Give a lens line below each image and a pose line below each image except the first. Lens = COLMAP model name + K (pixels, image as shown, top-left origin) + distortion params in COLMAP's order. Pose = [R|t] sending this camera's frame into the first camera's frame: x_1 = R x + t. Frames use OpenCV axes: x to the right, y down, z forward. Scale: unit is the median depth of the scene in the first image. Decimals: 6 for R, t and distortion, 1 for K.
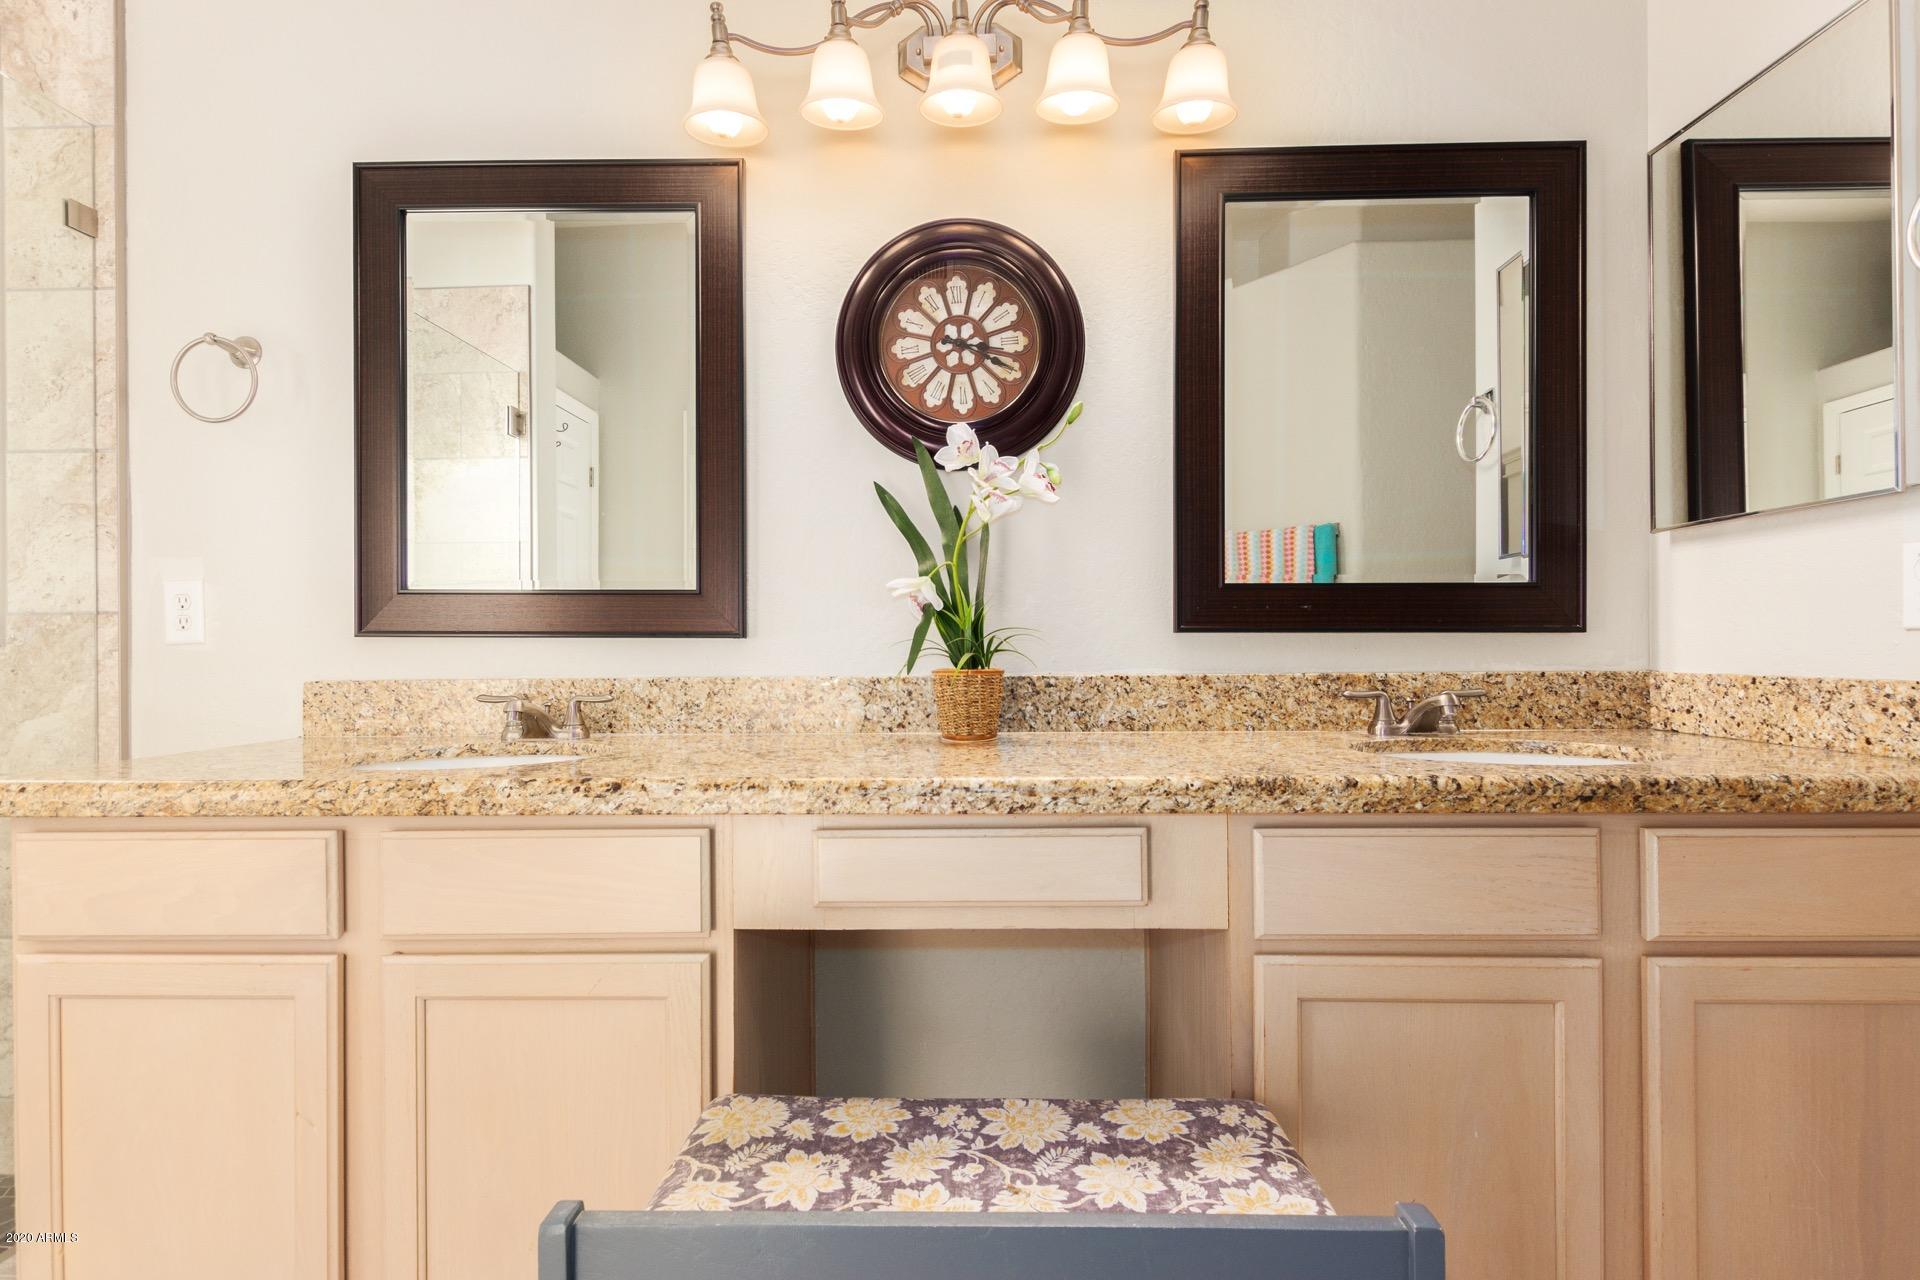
lens RADIAL K [[883.1, 0, 959.3], [0, 883.1, 638.6], [0, 0, 1]] dist [0.010171, -0.002408]
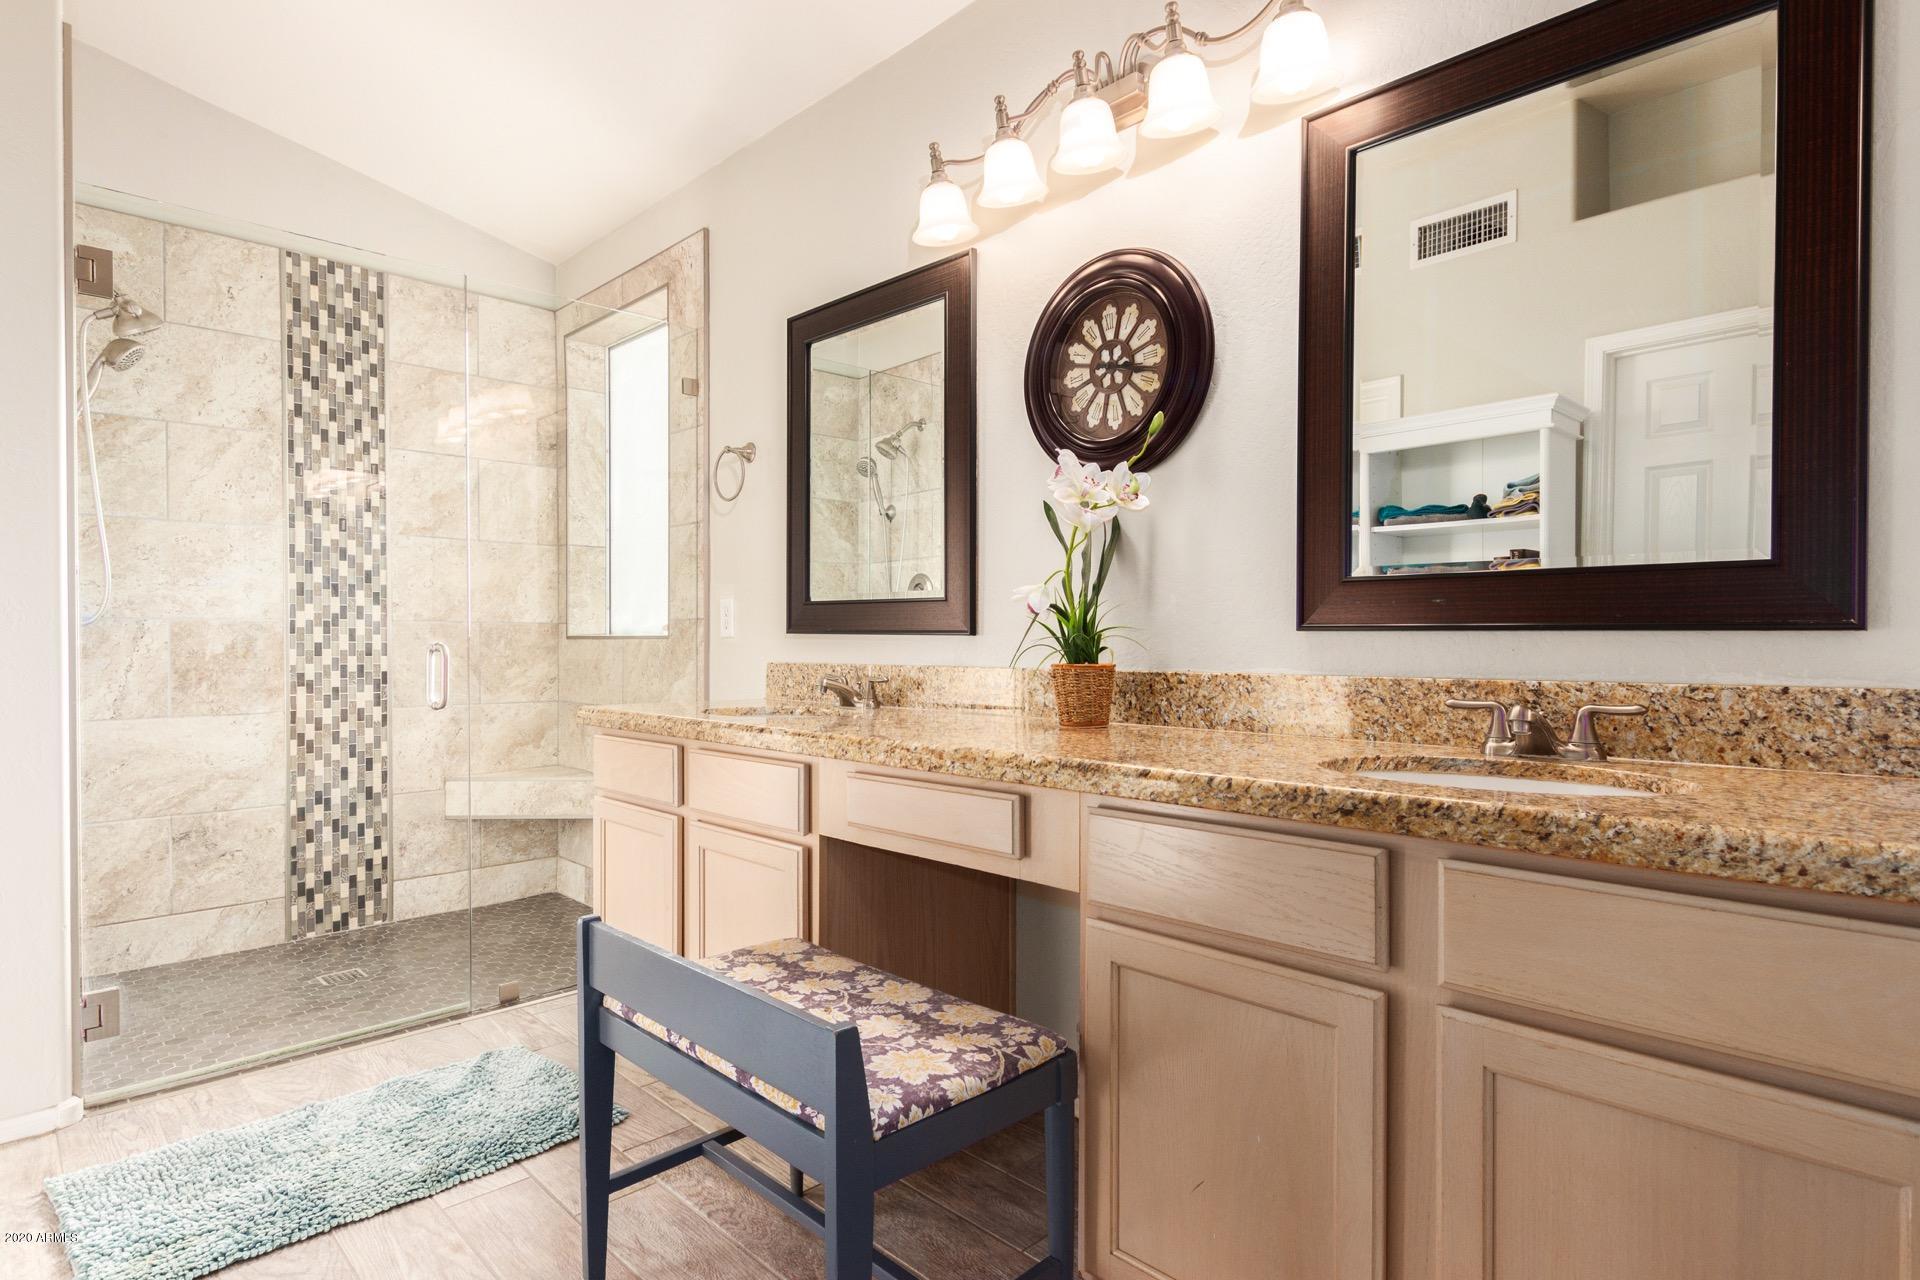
lens RADIAL K [[1021.3, 0, 966.1], [0, 1021.3, 646.1], [0, 0, 1]] dist [0.005692, -0.003207]
pose [[0.714011, 0.010018, -0.700063, 0.763607], [-0.000305, 0.999902, 0.013997, -0.005787], [0.700134, -0.009781, 0.713944, -0.028399]]
